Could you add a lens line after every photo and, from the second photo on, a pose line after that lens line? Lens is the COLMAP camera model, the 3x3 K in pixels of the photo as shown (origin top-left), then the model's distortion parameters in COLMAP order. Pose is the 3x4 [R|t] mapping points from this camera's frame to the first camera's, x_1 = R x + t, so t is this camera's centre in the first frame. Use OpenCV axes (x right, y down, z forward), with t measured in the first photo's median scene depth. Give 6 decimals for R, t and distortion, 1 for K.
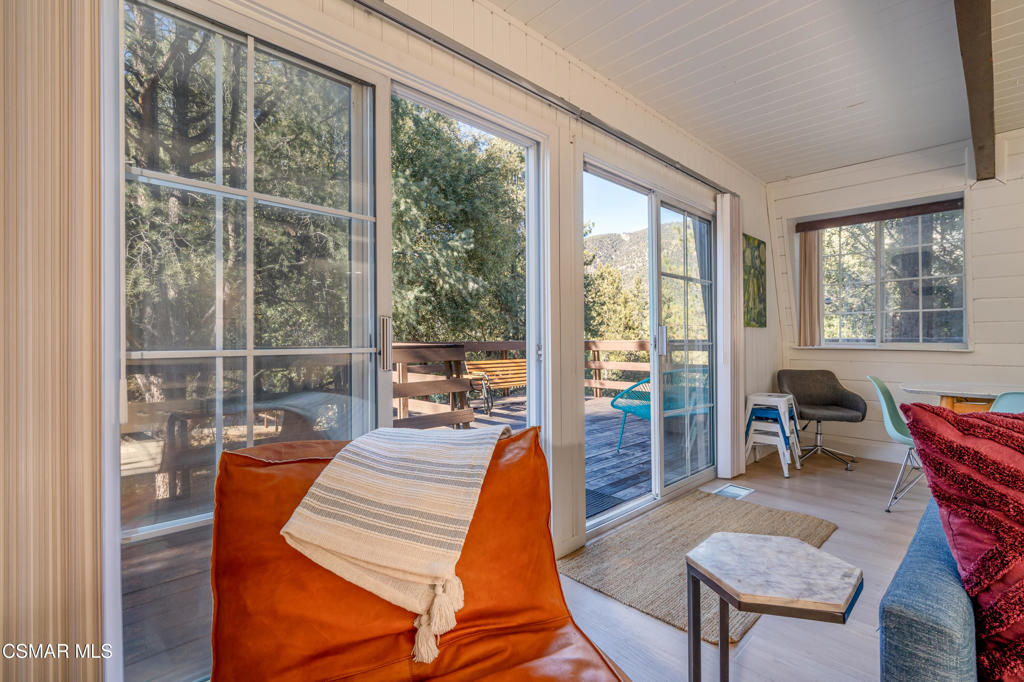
lens RADIAL K [[455.7, 0, 506.5], [0, 455.7, 340.2], [0, 0, 1]] dist [-0.002551, -0.000156]
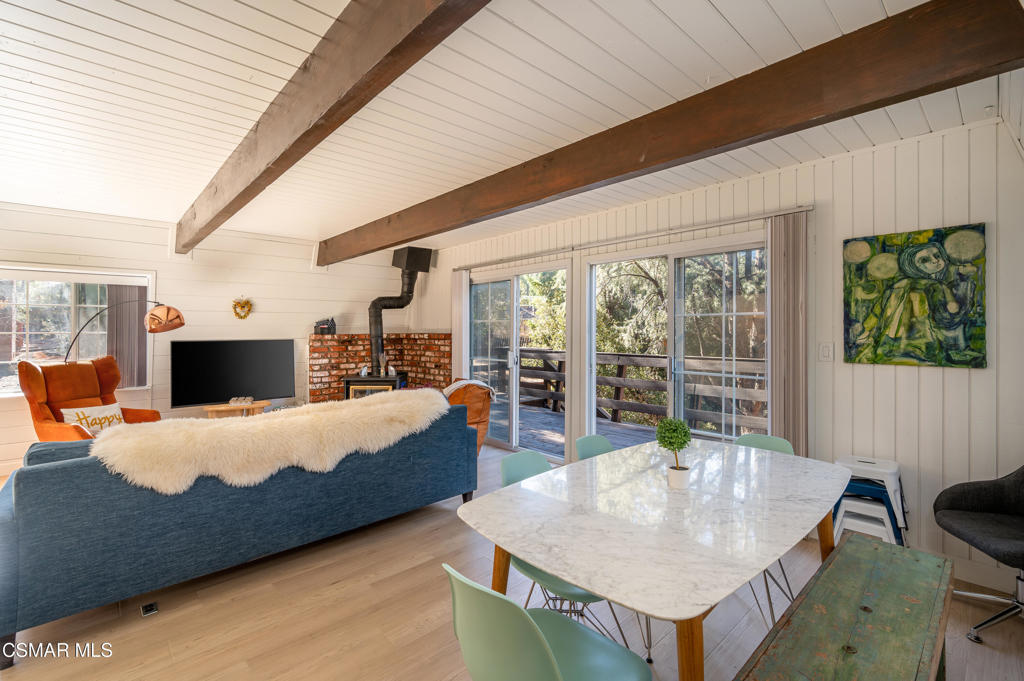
lens RADIAL K [[455.7, 0, 509.6], [0, 455.7, 331.4], [0, 0, 1]] dist [-0.002551, -0.000156]
pose [[0.000680, 0.003296, -0.999994, 1.194514], [-0.000442, 0.999994, 0.003296, -0.080829], [1.000000, 0.000439, 0.000682, 0.402304]]
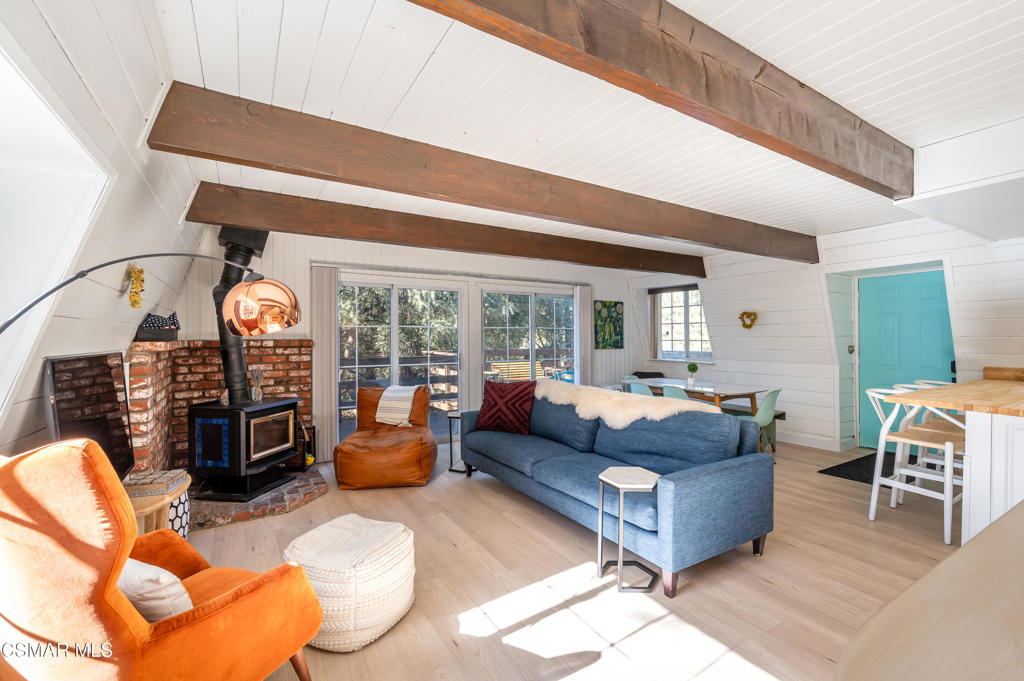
lens RADIAL K [[438.9, 0, 514.4], [0, 438.9, 337.7], [0, 0, 1]] dist [-0.002043, -0.000710]
pose [[0.983238, 0.001541, -0.182321, 0.477853], [-0.001365, 0.999998, 0.001092, -0.076350], [0.182322, -0.000825, 0.983239, -0.843947]]
